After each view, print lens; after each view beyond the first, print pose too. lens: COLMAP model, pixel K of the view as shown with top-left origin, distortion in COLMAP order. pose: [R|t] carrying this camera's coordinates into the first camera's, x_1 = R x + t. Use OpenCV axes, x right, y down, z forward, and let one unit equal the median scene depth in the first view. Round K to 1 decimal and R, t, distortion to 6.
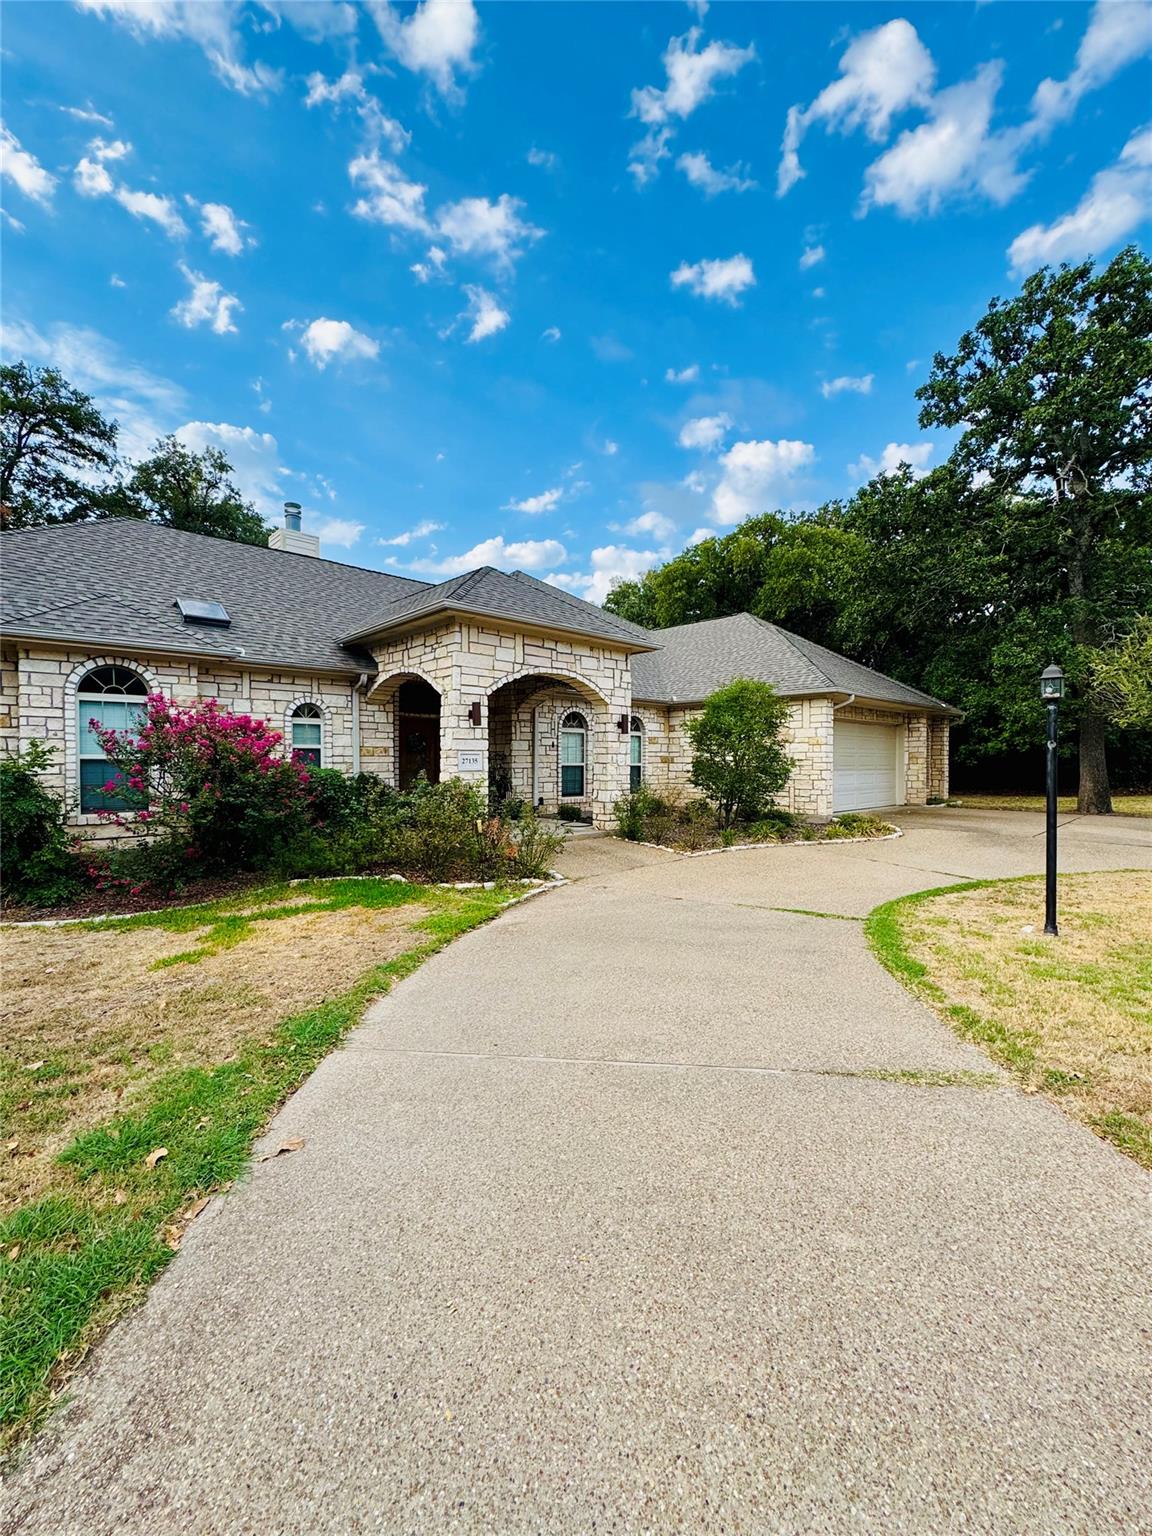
lens RADIAL K [[614.6, 0, 576.0], [0, 614.6, 768.0], [0, 0, 1]] dist [-0.015536, 0.000069]
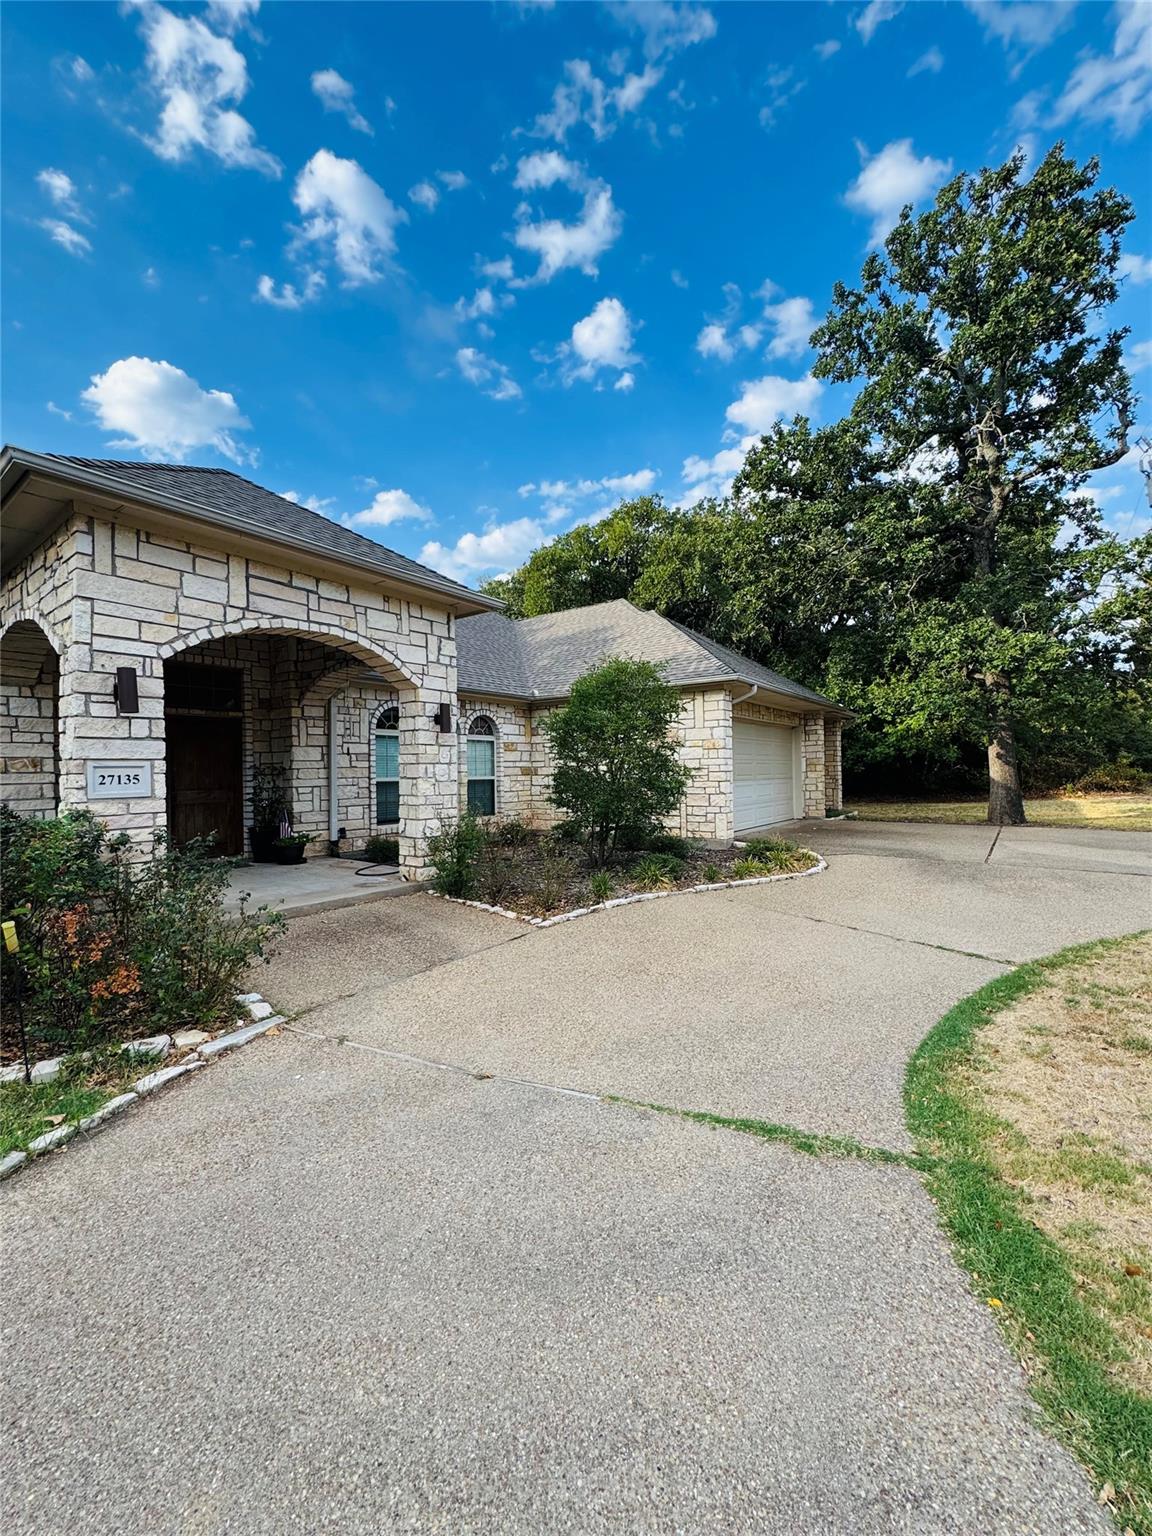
lens RADIAL K [[614.6, 0, 576.0], [0, 614.6, 768.0], [0, 0, 1]] dist [-0.015536, 0.000069]
pose [[0.982513, -0.015068, 0.185586, 0.082433], [0.018587, 0.999679, -0.017236, -0.003603], [-0.185266, 0.020384, 0.982477, 0.288179]]
